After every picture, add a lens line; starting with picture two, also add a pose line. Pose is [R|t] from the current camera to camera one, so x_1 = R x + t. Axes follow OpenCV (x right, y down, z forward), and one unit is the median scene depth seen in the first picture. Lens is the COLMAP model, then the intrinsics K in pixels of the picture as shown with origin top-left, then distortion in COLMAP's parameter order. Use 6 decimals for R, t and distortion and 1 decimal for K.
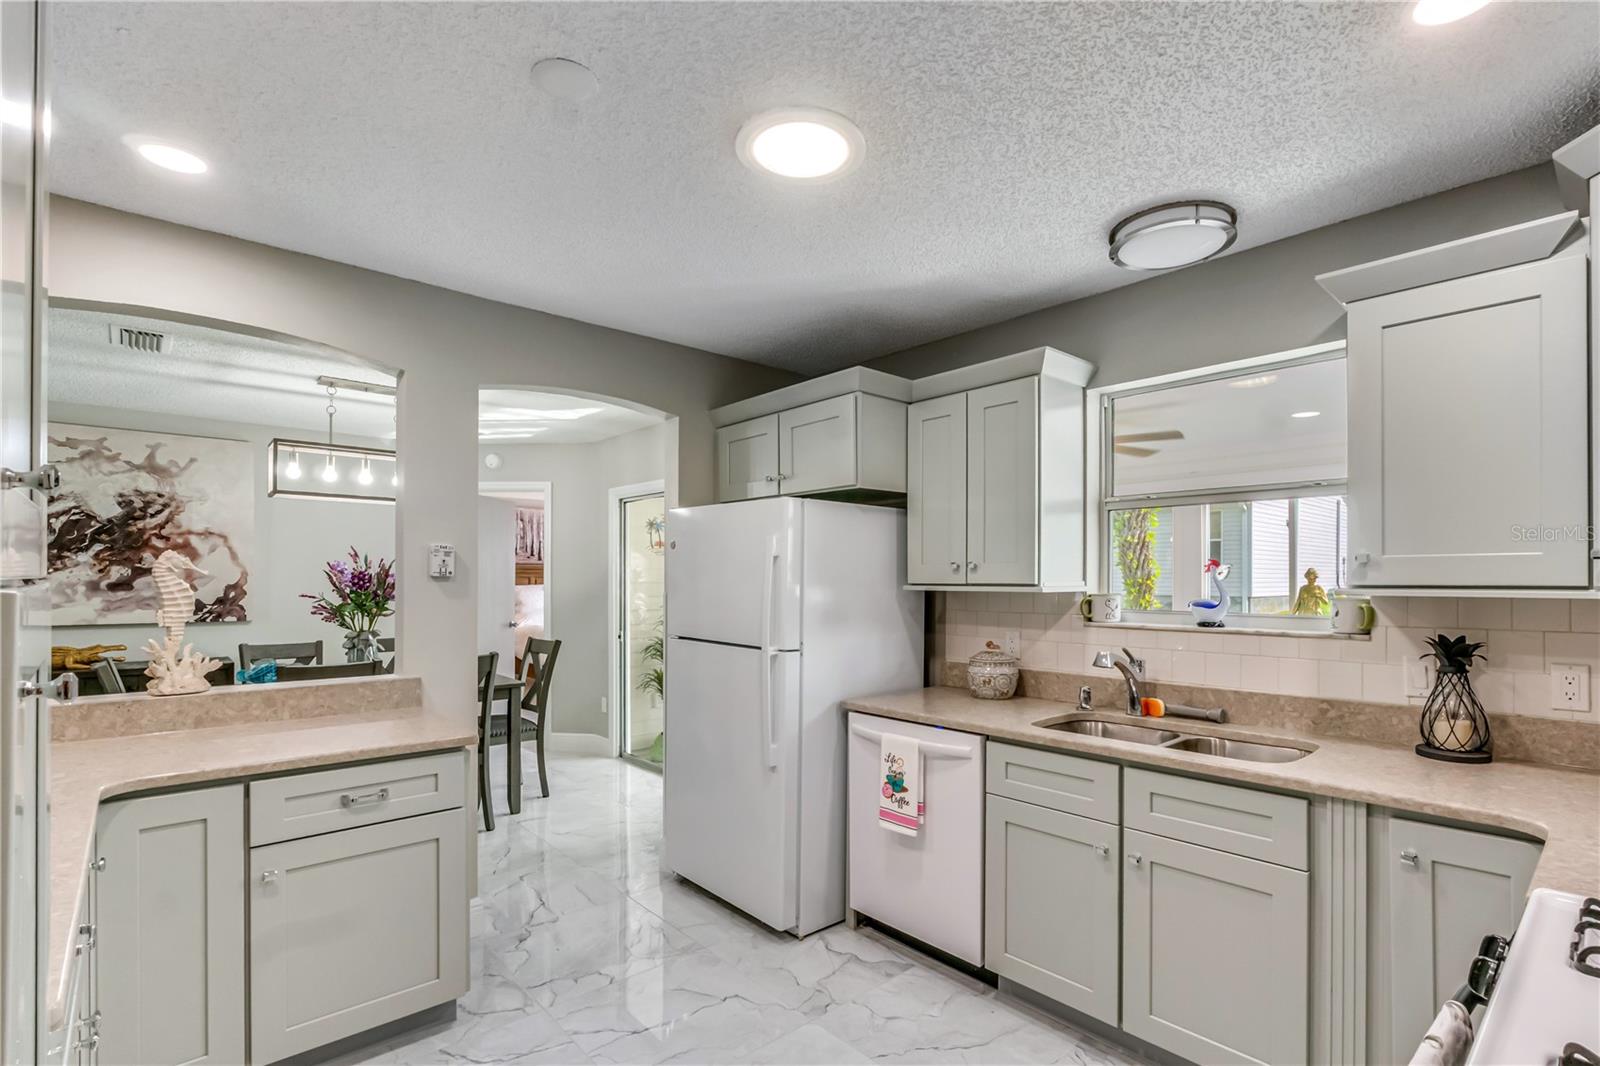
lens RADIAL K [[755.0, 0, 806.3], [0, 755.0, 579.5], [0, 0, 1]] dist [-0.001925, 0.000276]
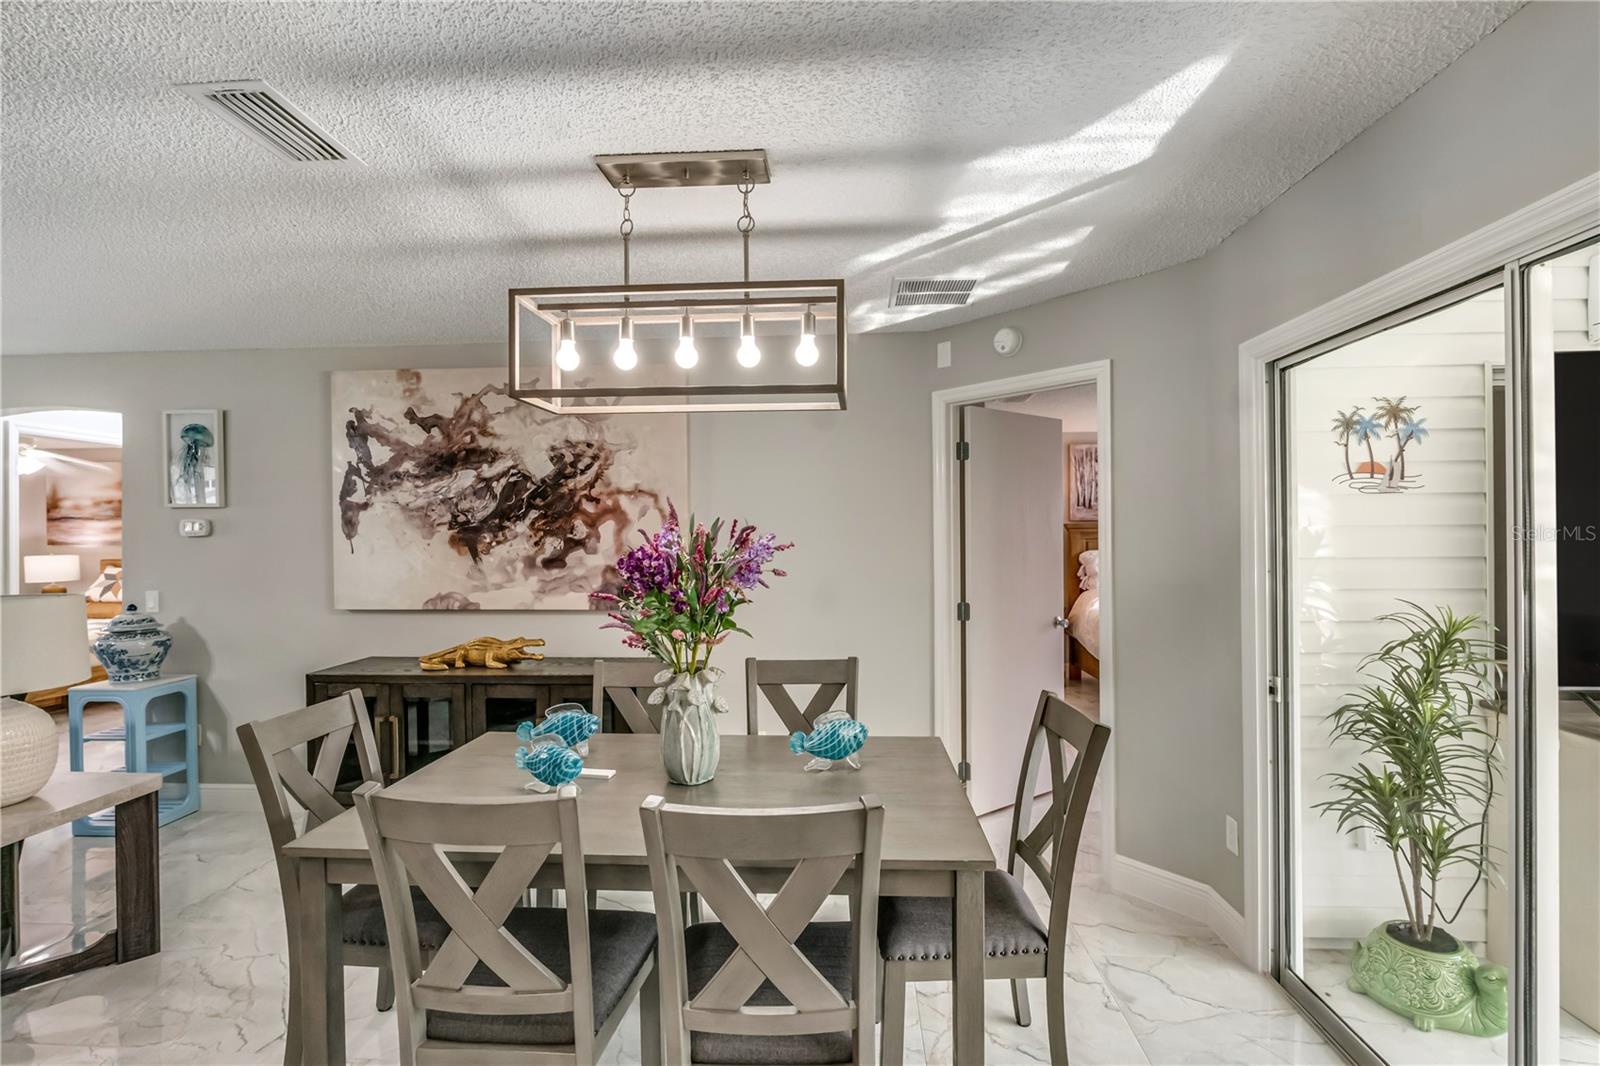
lens RADIAL K [[733.6, 0, 808.3], [0, 733.6, 530.7], [0, 0, 1]] dist [-0.012562, 0.000792]
pose [[0.712851, -0.013414, -0.701187, -0.173050], [0.010506, 0.999909, -0.008448, -0.015316], [0.701237, -0.001345, 0.712927, 0.630193]]
